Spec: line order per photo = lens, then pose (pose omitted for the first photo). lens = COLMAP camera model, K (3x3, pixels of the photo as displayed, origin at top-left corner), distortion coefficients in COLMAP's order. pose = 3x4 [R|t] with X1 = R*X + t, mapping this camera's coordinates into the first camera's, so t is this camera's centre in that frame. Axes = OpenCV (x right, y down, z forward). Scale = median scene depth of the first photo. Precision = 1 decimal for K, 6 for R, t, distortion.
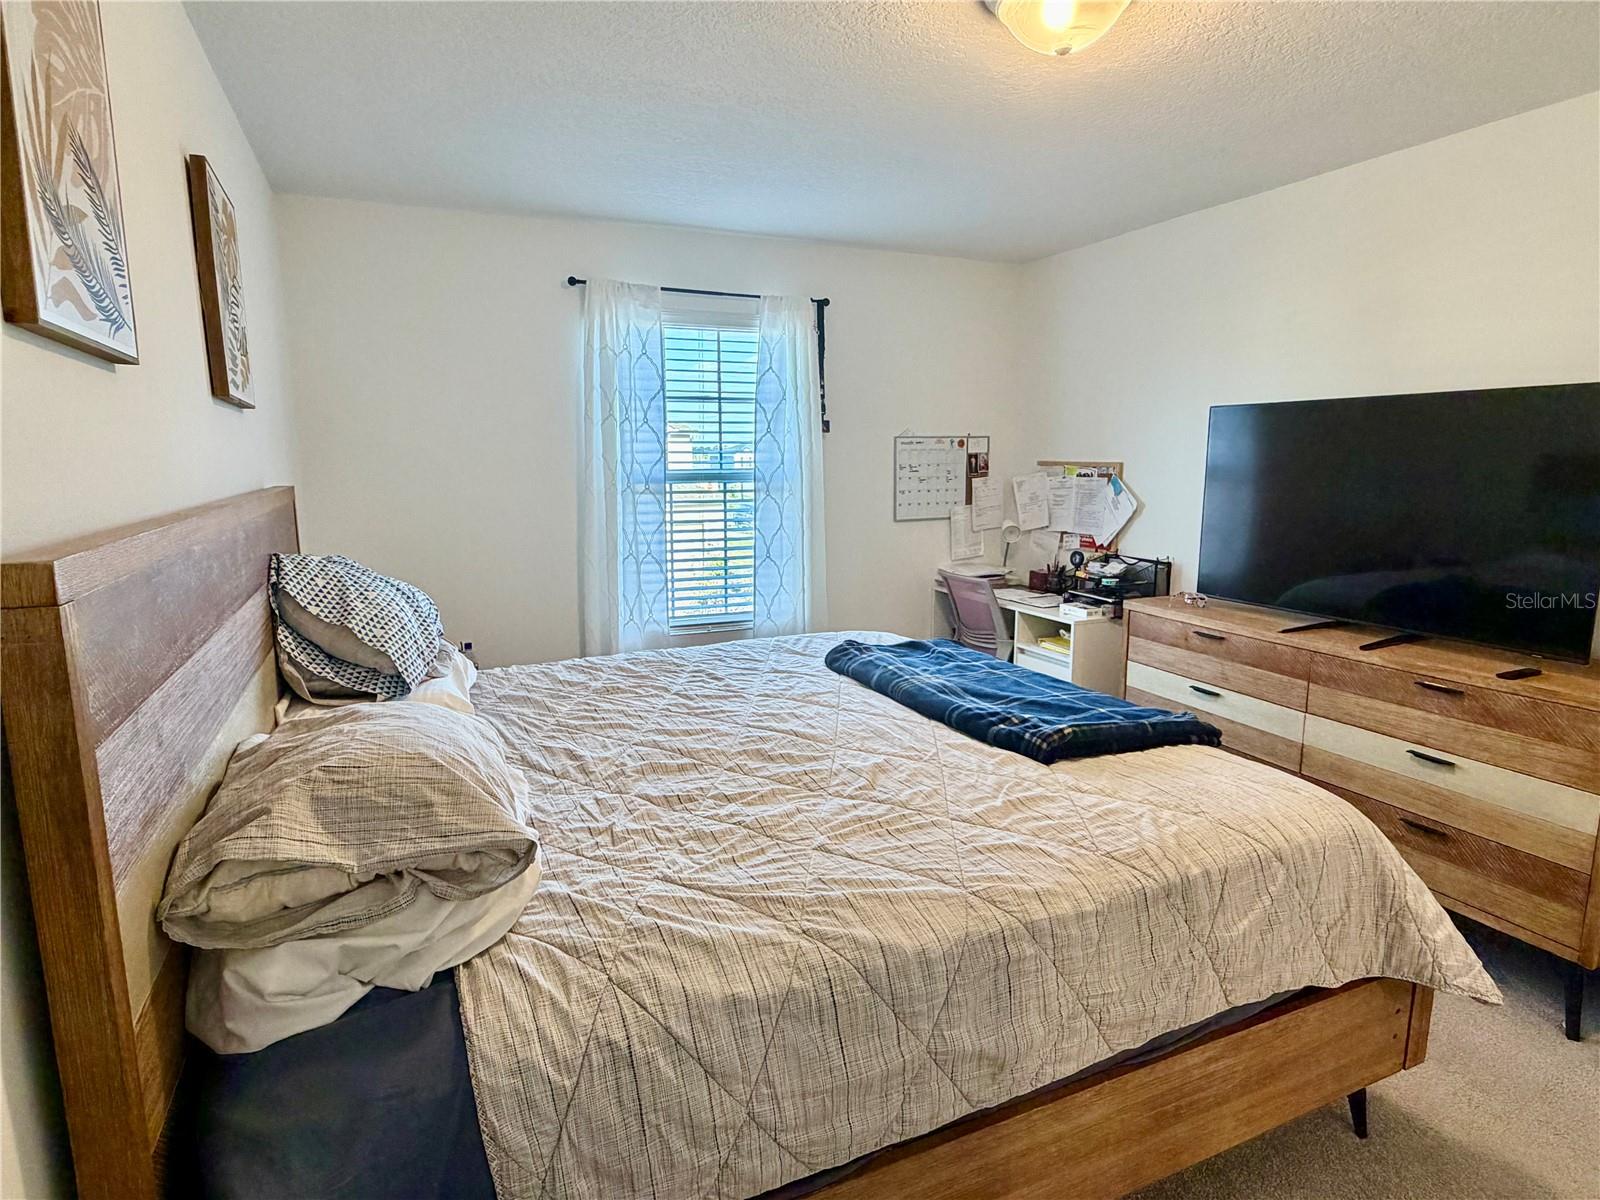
lens RADIAL K [[875.7, 0, 800.4], [0, 875.7, 604.5], [0, 0, 1]] dist [0.007424, 0.000939]
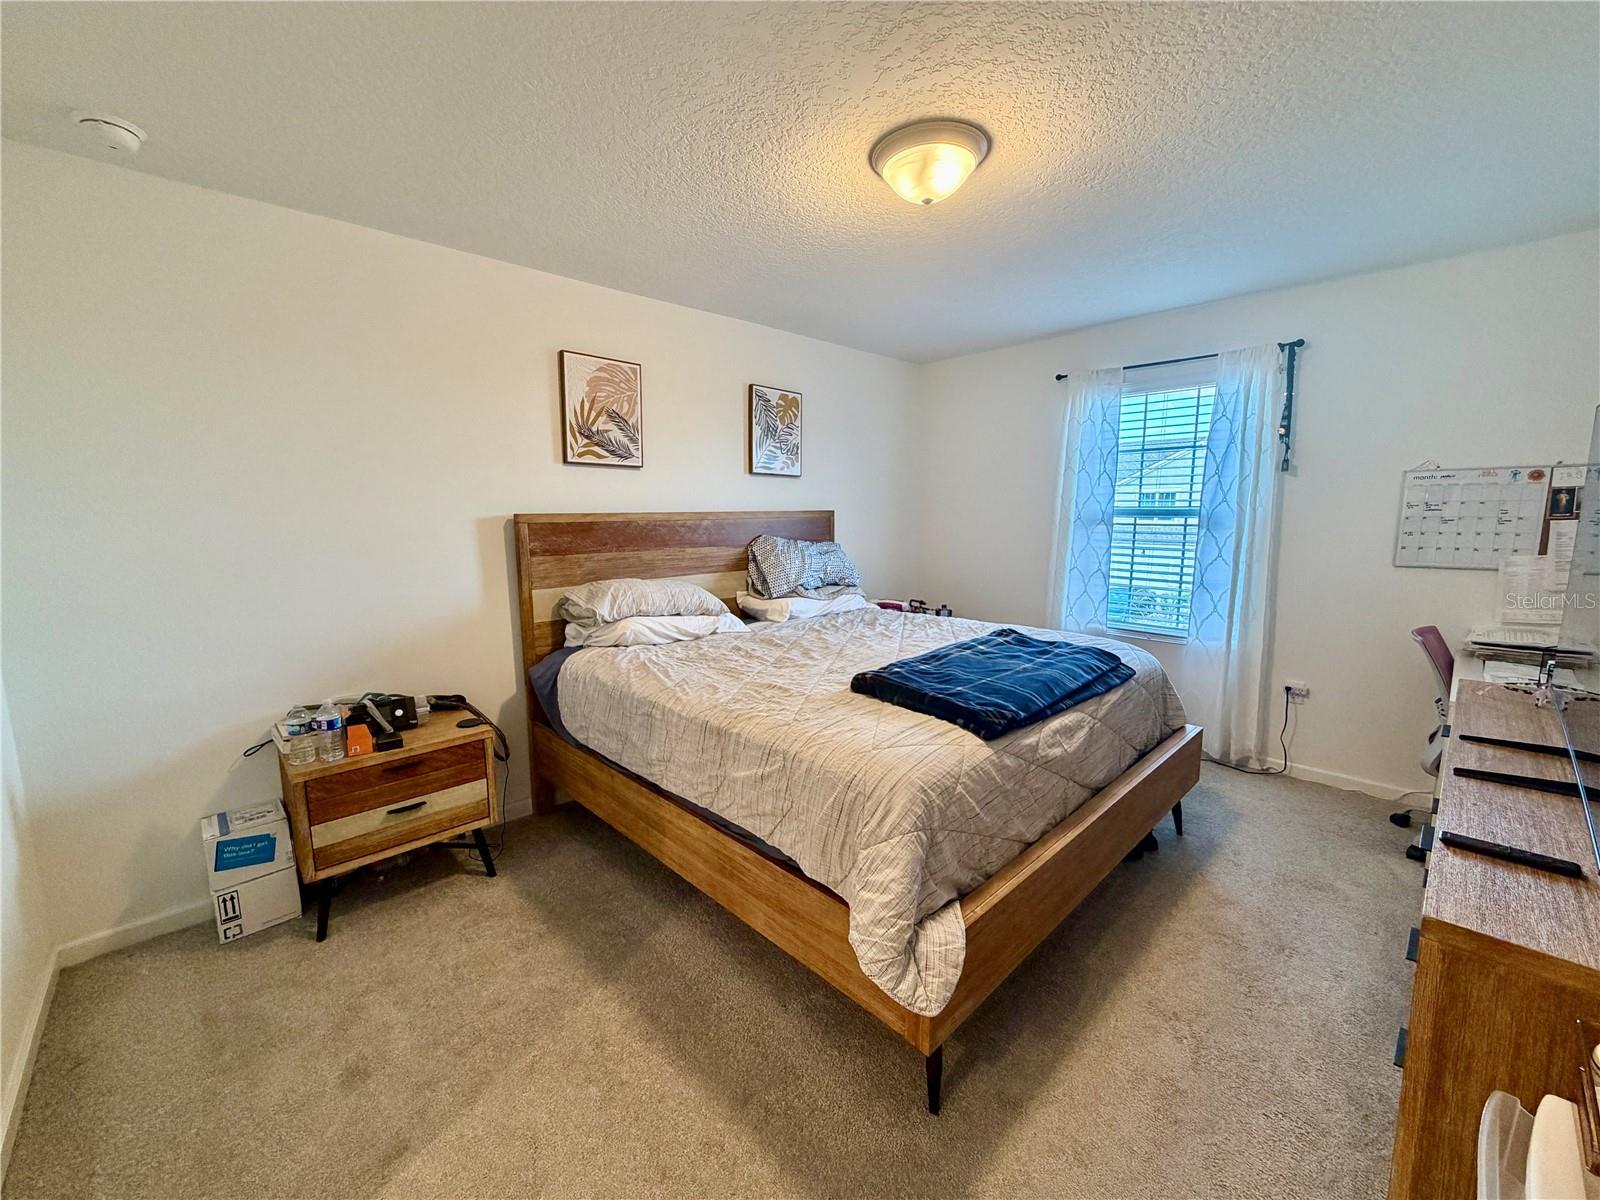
lens RADIAL K [[643.0, 0, 795.0], [0, 643.0, 604.9], [0, 0, 1]] dist [0.004523, 0.000861]
pose [[0.328727, 0.140959, -0.933847, 1.031579], [-0.160153, 0.982798, 0.091972, -0.040936], [0.930747, 0.119324, 0.345647, 0.418512]]
